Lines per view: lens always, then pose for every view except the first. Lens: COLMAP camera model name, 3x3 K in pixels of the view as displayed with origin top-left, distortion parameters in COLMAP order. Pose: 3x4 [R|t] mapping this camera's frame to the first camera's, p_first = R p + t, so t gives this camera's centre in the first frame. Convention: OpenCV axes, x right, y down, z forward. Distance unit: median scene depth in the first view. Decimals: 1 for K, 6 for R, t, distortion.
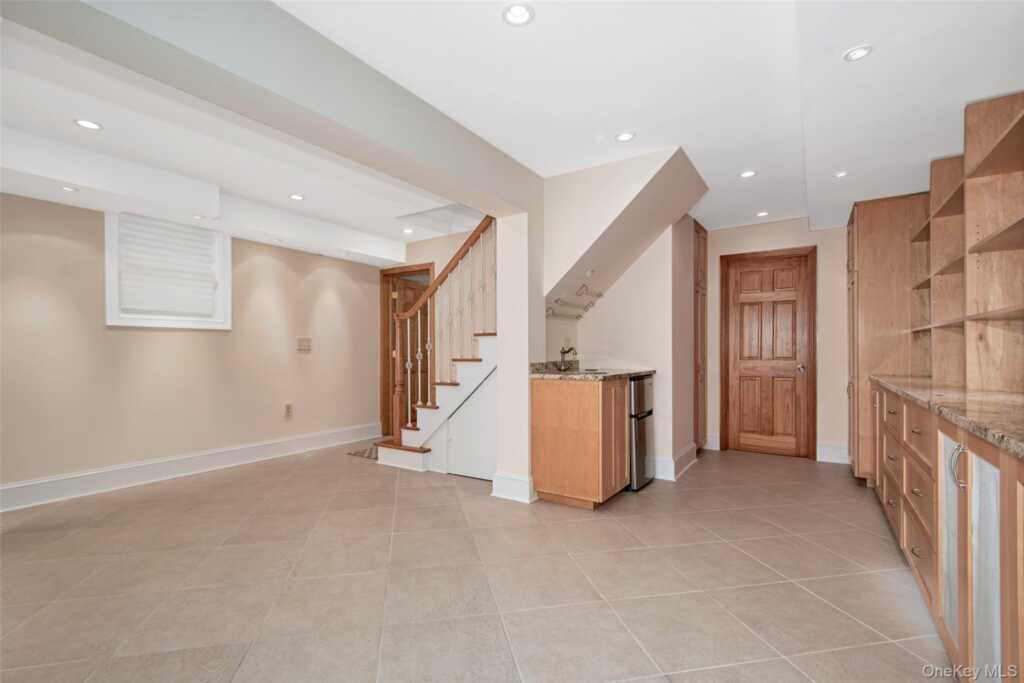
lens RADIAL K [[447.0, 0, 503.6], [0, 447.0, 353.4], [0, 0, 1]] dist [0.002932, -0.000743]
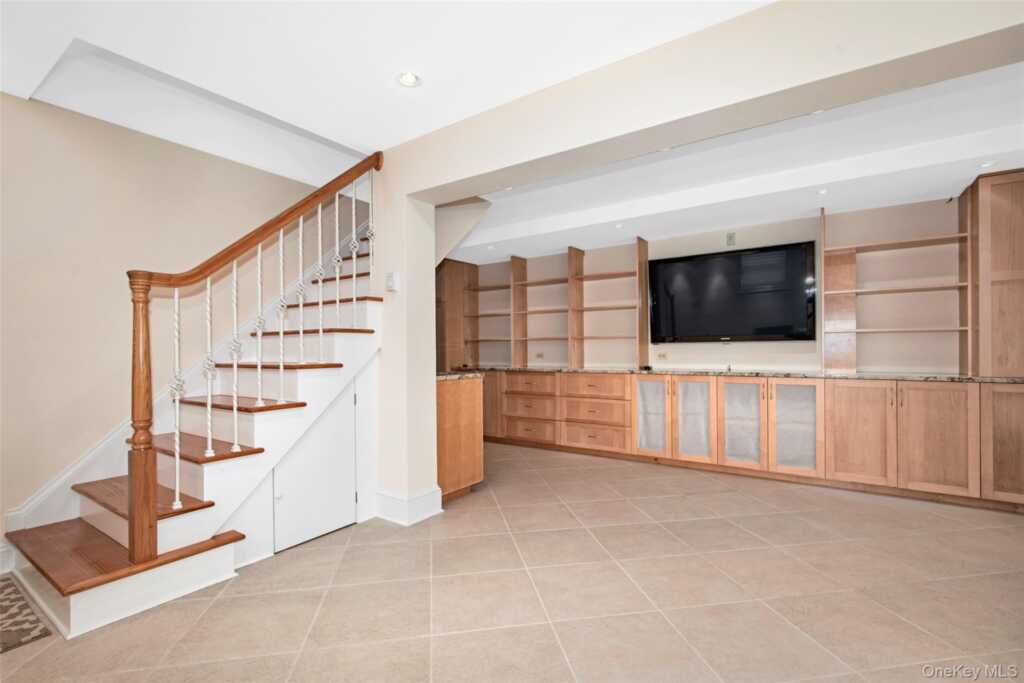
lens RADIAL K [[447.0, 0, 503.6], [0, 447.0, 353.4], [0, 0, 1]] dist [0.002932, -0.000743]
pose [[0.071527, 0.001396, 0.997438, -0.755742], [0.019422, 0.999807, -0.002792, 0.002445], [-0.997250, 0.019572, 0.071486, 0.678483]]
